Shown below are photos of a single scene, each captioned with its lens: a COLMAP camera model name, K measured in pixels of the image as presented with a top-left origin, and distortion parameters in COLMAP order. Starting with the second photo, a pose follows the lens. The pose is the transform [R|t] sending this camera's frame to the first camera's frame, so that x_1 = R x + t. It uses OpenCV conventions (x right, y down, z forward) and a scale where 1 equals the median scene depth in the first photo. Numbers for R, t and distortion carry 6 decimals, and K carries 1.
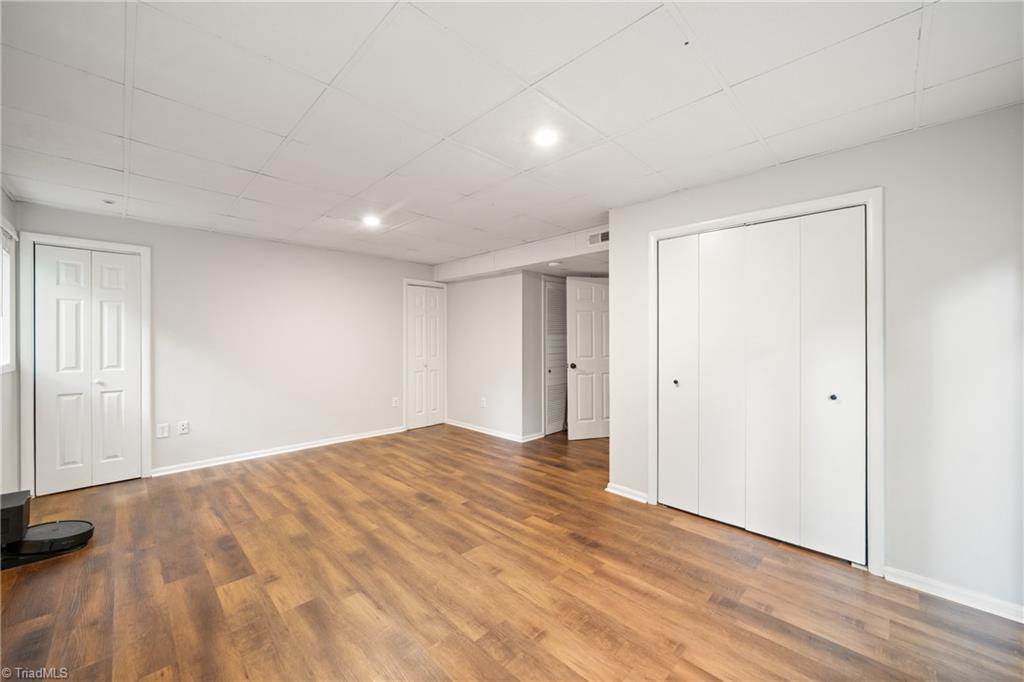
lens RADIAL K [[394.6, 0, 511.3], [0, 394.6, 339.2], [0, 0, 1]] dist [-0.007303, 0.001255]
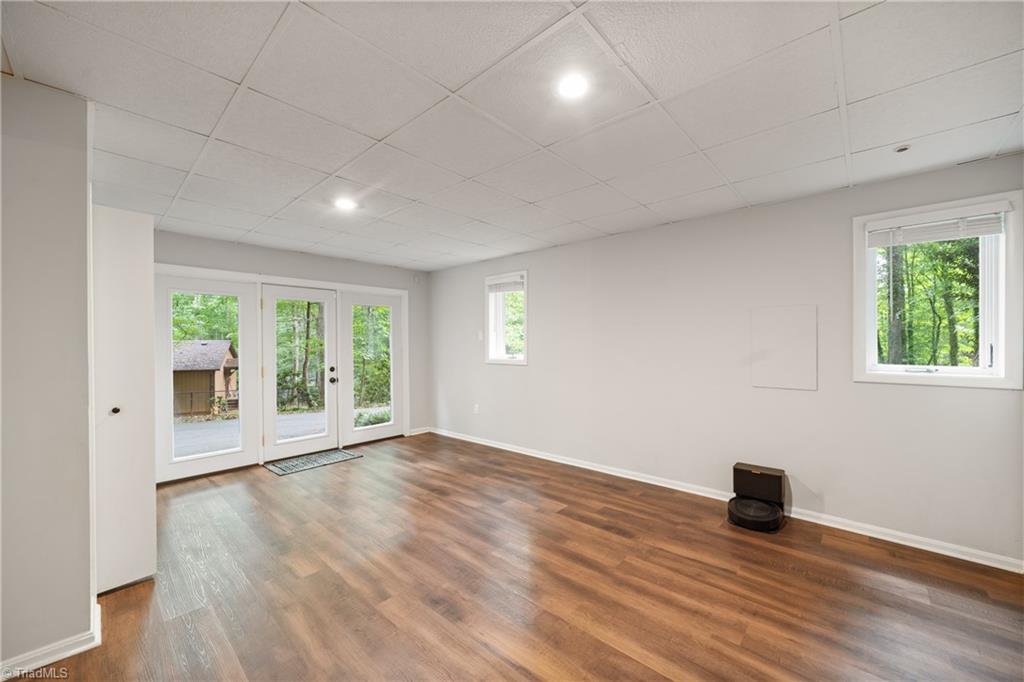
lens RADIAL K [[394.6, 0, 512.6], [0, 394.6, 343.7], [0, 0, 1]] dist [-0.007303, 0.001255]
pose [[-0.999216, 0.007791, -0.038813, -0.338982], [0.007709, 0.999968, 0.002254, -0.010292], [0.038829, 0.001953, -0.999244, 1.824733]]
